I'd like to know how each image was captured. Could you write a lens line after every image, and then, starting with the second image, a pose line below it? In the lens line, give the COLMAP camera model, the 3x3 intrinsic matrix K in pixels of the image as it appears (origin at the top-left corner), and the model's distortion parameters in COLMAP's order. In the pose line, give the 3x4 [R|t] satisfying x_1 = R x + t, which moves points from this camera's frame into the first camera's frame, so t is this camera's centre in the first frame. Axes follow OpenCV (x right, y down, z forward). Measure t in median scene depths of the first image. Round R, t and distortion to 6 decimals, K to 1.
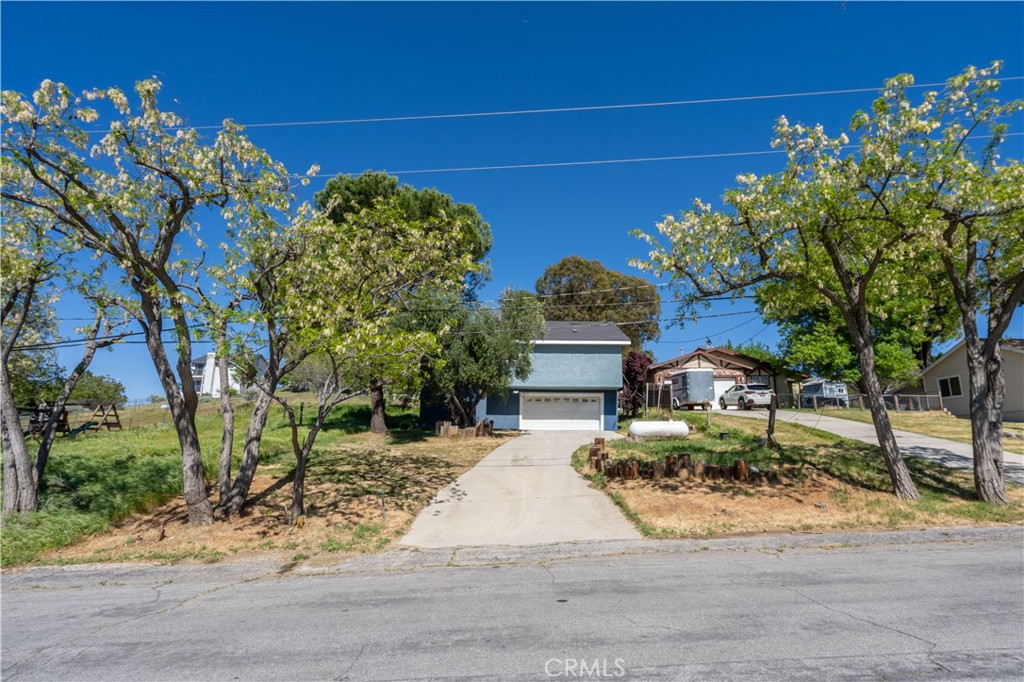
lens RADIAL K [[495.5, 0, 537.8], [0, 495.5, 342.0], [0, 0, 1]] dist [-0.004442, -0.000093]
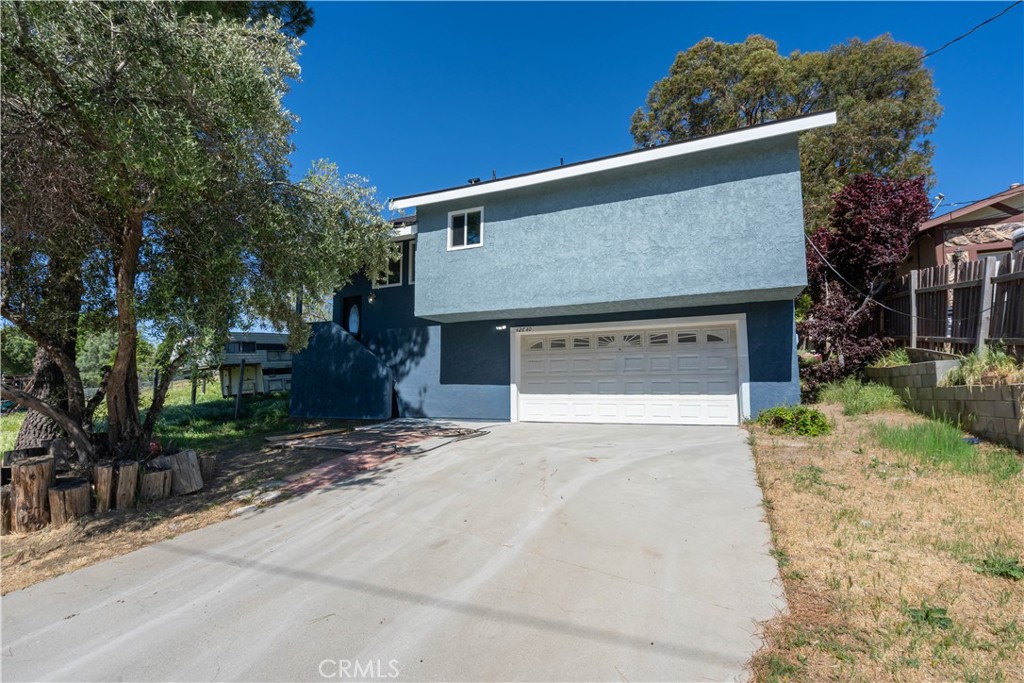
lens RADIAL K [[455.7, 0, 512.0], [0, 455.7, 341.5], [0, 0, 1]] dist [-0.002034, -0.000234]
pose [[0.892461, -0.051681, -0.448155, 0.133750], [0.101312, 0.991002, 0.087471, 0.082280], [0.439602, -0.123468, 0.889666, 0.687869]]
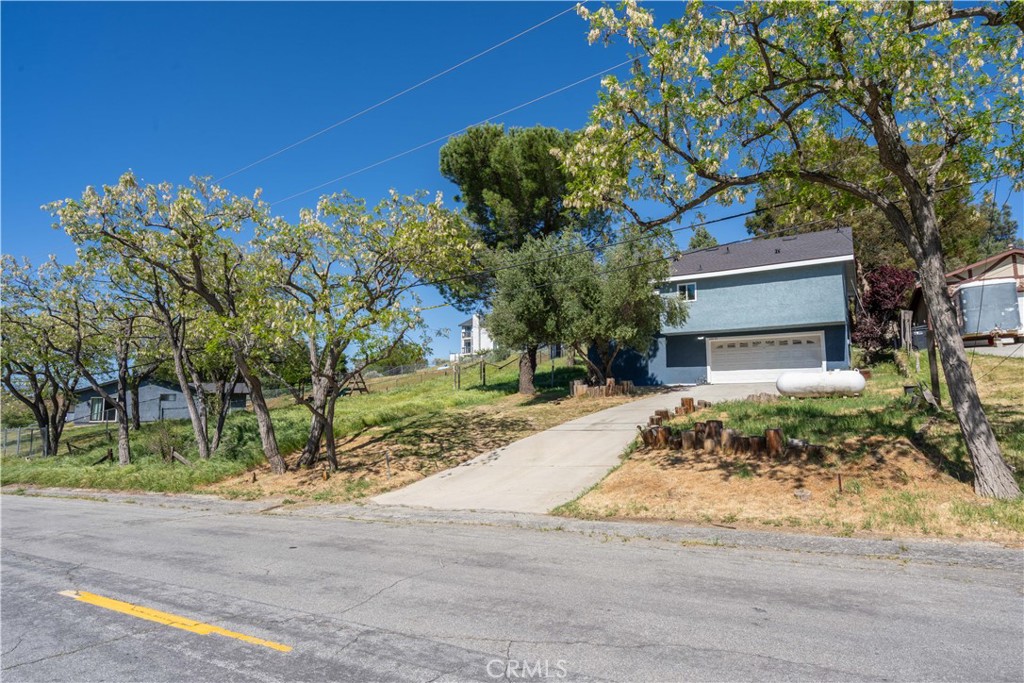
lens RADIAL K [[592.0, 0, 512.0], [0, 592.0, 341.5], [0, 0, 1]] dist [0.018687, 0.000694]
pose [[0.826679, -0.068429, -0.558497, 0.249357], [0.129895, 0.988976, 0.071095, -0.003007], [0.547475, -0.131319, 0.826454, 0.026711]]
